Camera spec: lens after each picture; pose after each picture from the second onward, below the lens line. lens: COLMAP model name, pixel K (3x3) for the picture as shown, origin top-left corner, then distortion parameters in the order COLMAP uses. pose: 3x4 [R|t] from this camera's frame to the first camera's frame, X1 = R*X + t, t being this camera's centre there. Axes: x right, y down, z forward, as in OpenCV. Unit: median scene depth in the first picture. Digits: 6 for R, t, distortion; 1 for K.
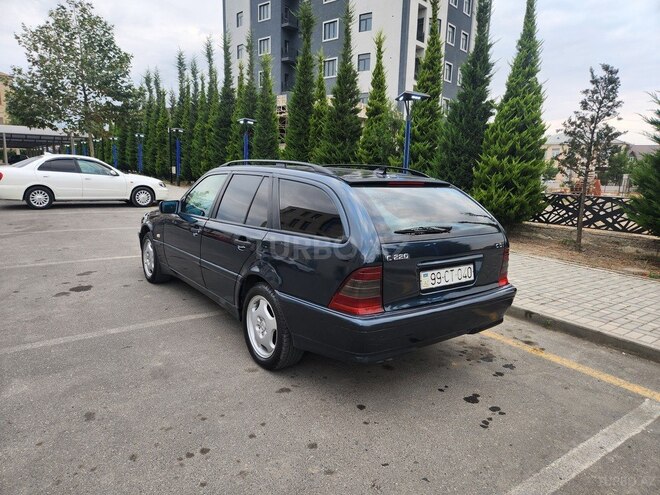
lens RADIAL K [[438.9, 0, 330.0], [0, 438.9, 247.5], [0, 0, 1]] dist [0.090078, -0.068584]
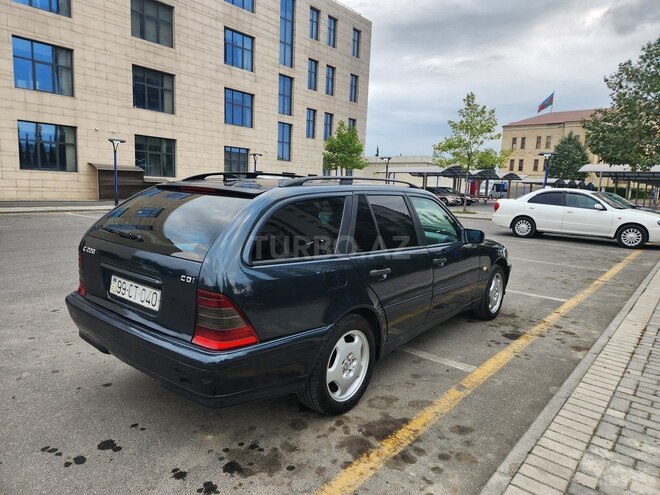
lens RADIAL K [[438.9, 0, 326.2], [0, 438.9, 249.3], [0, 0, 1]] dist [0.070984, -0.063428]
pose [[0.249552, 0.122374, -0.960598, 0.424909], [-0.204613, 0.976249, 0.071212, -0.055081], [0.946497, 0.178780, 0.268664, 0.400518]]
